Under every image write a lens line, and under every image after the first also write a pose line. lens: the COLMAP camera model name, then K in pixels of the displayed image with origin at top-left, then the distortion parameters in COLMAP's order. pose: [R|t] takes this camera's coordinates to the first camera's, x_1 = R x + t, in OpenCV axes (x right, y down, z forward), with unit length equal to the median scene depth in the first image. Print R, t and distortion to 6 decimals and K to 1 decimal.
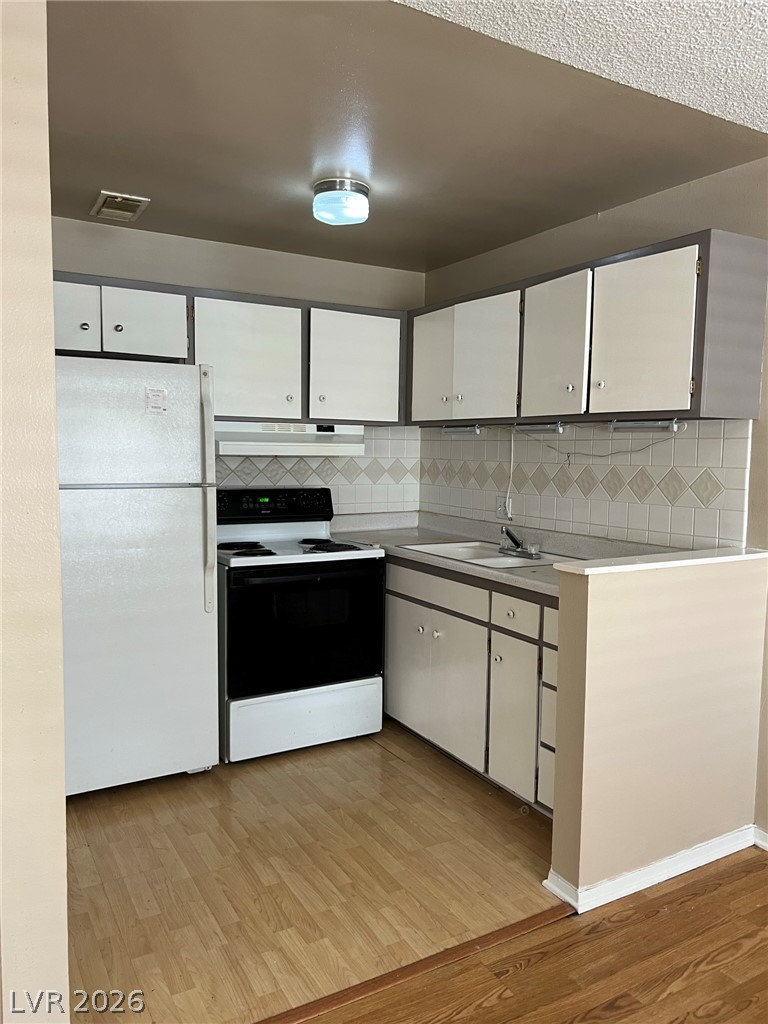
lens RADIAL K [[766.0, 0, 396.1], [0, 766.0, 515.9], [0, 0, 1]] dist [0.024587, -0.033669]
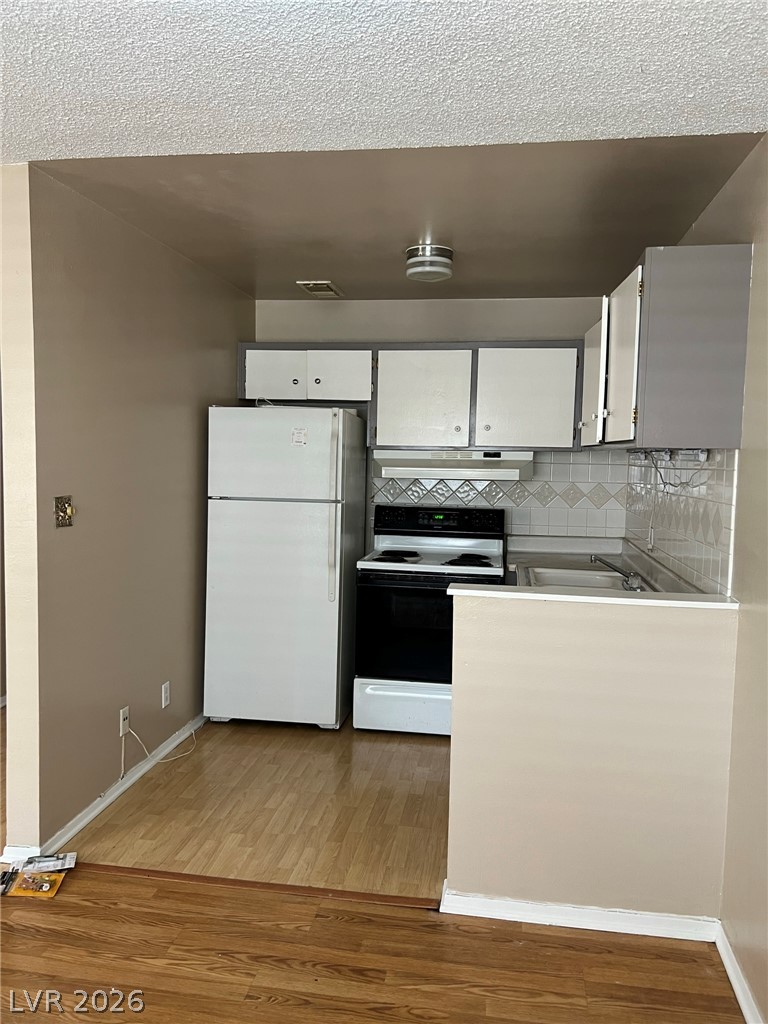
lens RADIAL K [[766.0, 0, 384.5], [0, 766.0, 508.1], [0, 0, 1]] dist [0.024587, -0.033669]
pose [[0.773327, 0.043268, -0.632529, 0.654750], [-0.065092, 0.997815, -0.011326, -0.021246], [0.630657, 0.049931, 0.774454, 0.073302]]
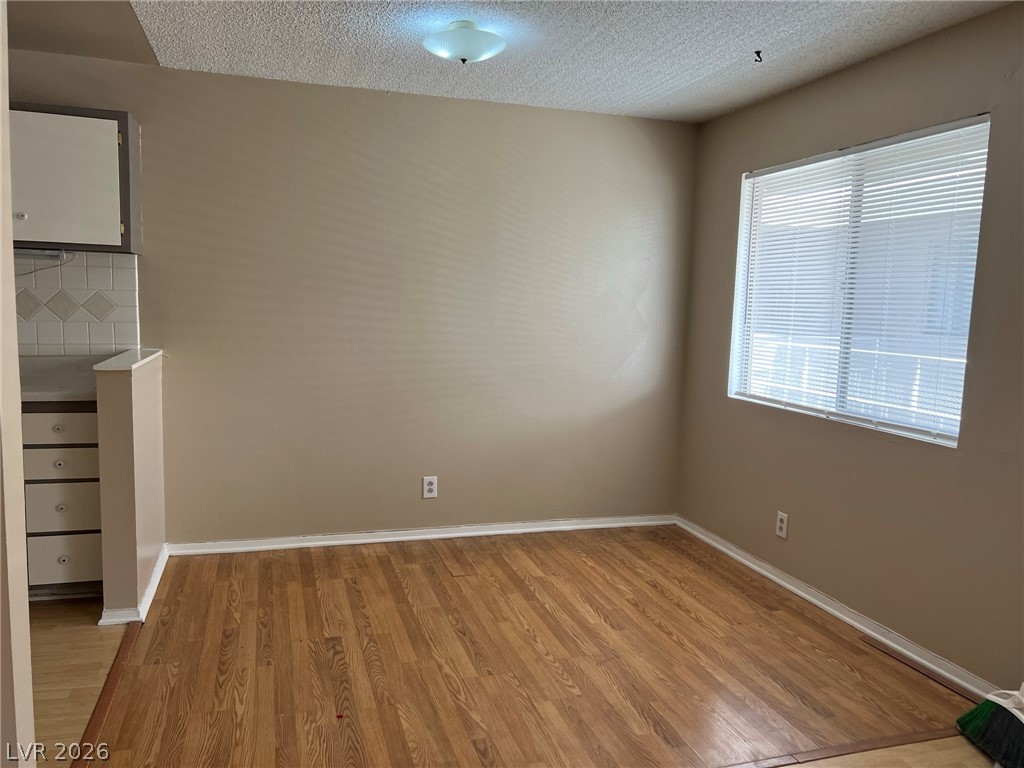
lens RADIAL K [[766.0, 0, 508.6], [0, 766.0, 385.9], [0, 0, 1]] dist [0.024587, -0.033669]
pose [[0.227909, -0.113276, 0.967071, -0.685012], [0.058414, 0.993011, 0.102548, 0.004250], [-0.971929, 0.033119, 0.232933, 0.042148]]
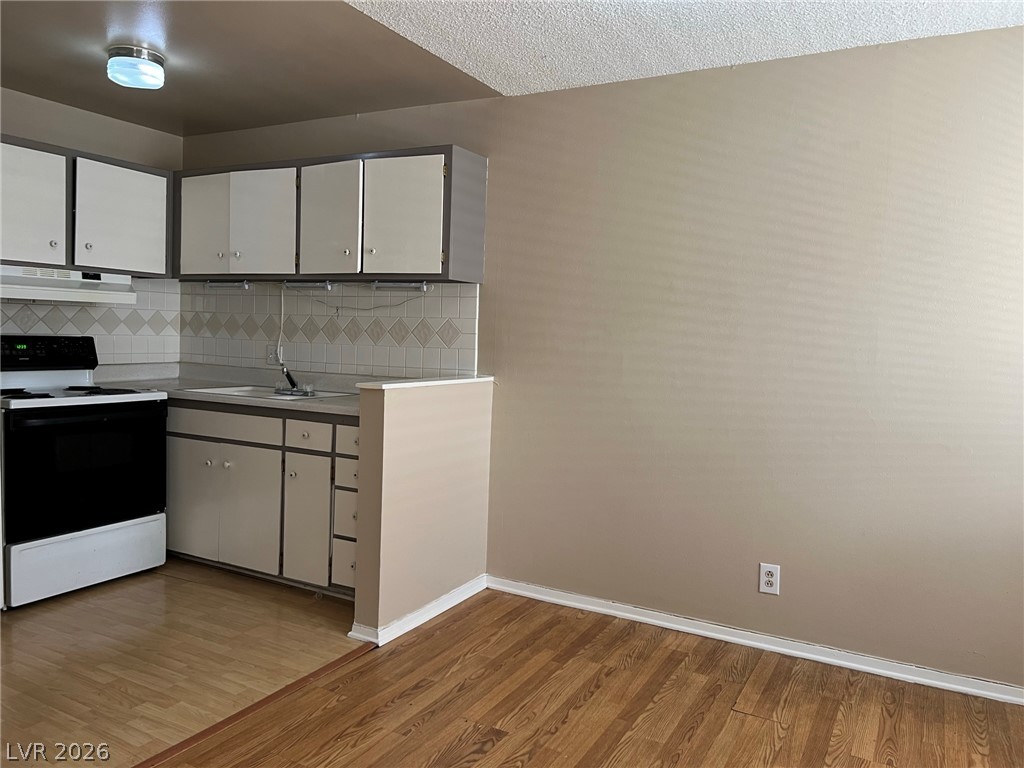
lens RADIAL K [[766.0, 0, 519.1], [0, 766.0, 373.8], [0, 0, 1]] dist [0.024587, -0.033669]
pose [[0.854904, -0.012955, 0.518625, -0.187367], [0.023803, 0.999615, -0.014267, 0.056479], [-0.518240, 0.024542, 0.854883, -0.211881]]
